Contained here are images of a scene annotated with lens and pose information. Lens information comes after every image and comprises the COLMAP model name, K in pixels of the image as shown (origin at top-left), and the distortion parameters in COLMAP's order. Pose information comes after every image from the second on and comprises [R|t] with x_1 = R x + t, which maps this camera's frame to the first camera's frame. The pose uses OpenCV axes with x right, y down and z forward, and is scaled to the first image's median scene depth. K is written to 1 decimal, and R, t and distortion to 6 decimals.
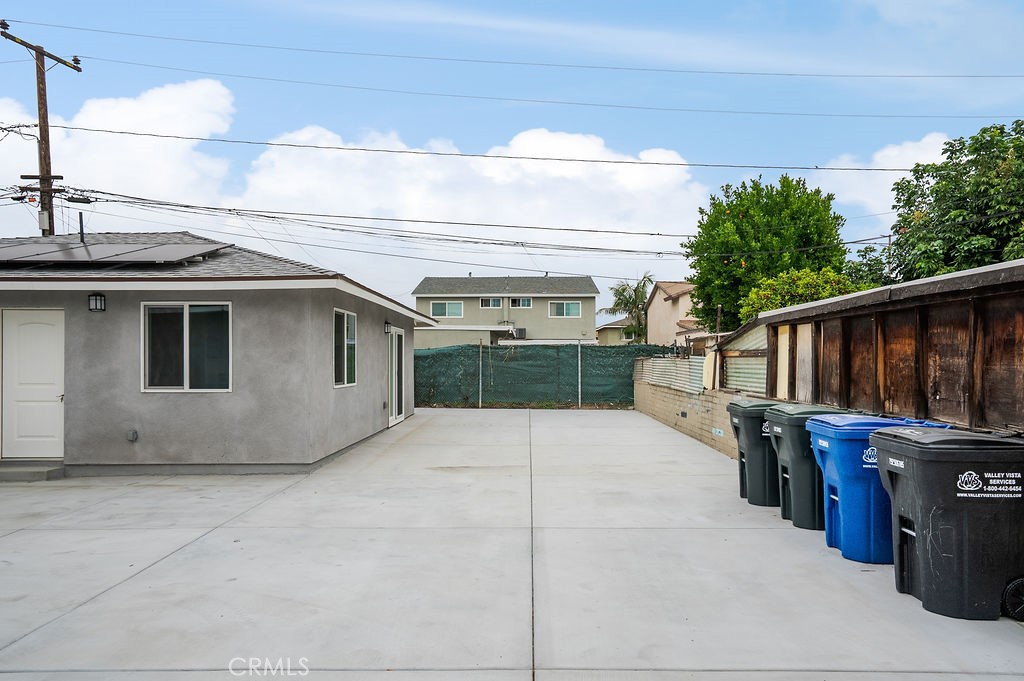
lens RADIAL K [[588.5, 0, 499.4], [0, 588.5, 360.6], [0, 0, 1]] dist [0.002517, 0.012605]
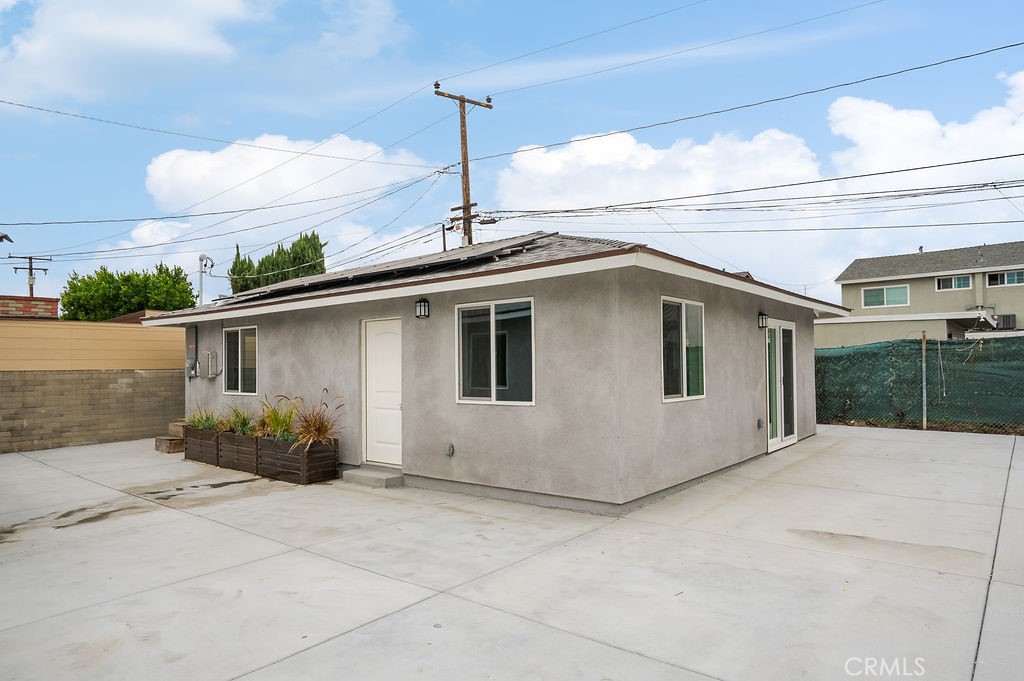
lens RADIAL K [[604.5, 0, 530.3], [0, 604.5, 352.8], [0, 0, 1]] dist [-0.016769, 0.013931]
pose [[0.798478, -0.022852, -0.601590, 0.043920], [0.012610, 0.999695, -0.021238, -0.002508], [0.601892, 0.009372, 0.798523, 0.248198]]
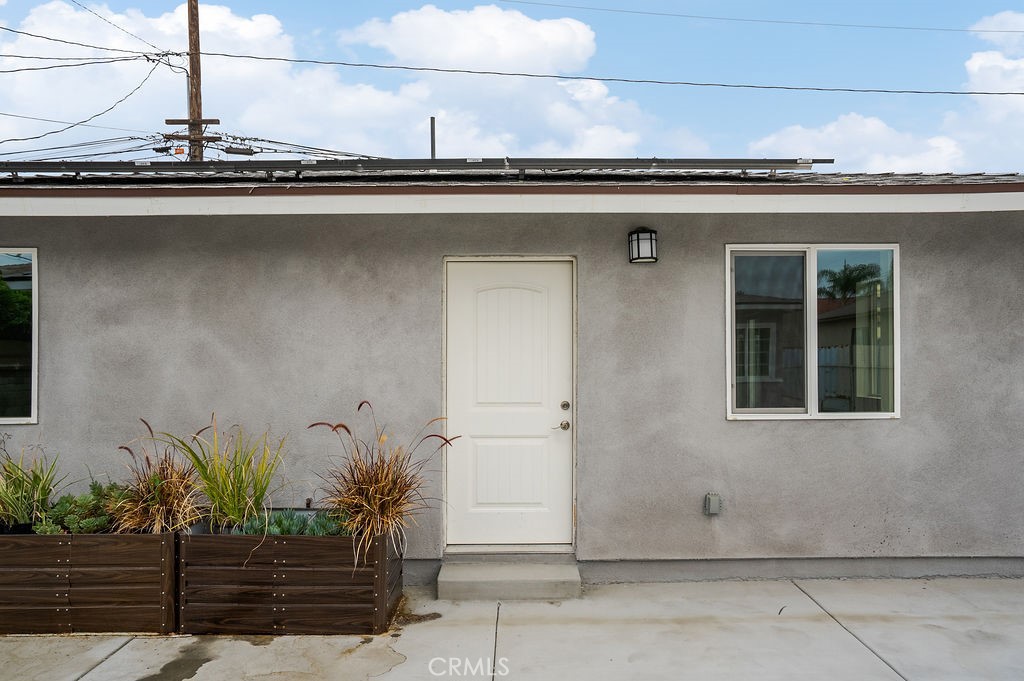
lens RADIAL K [[604.5, 0, 500.8], [0, 604.5, 357.4], [0, 0, 1]] dist [-0.016769, 0.013931]
pose [[0.999948, -0.004337, 0.009184, -0.639202], [0.004399, 0.999968, -0.006732, 0.001568], [-0.009154, 0.006772, 0.999935, 0.375115]]
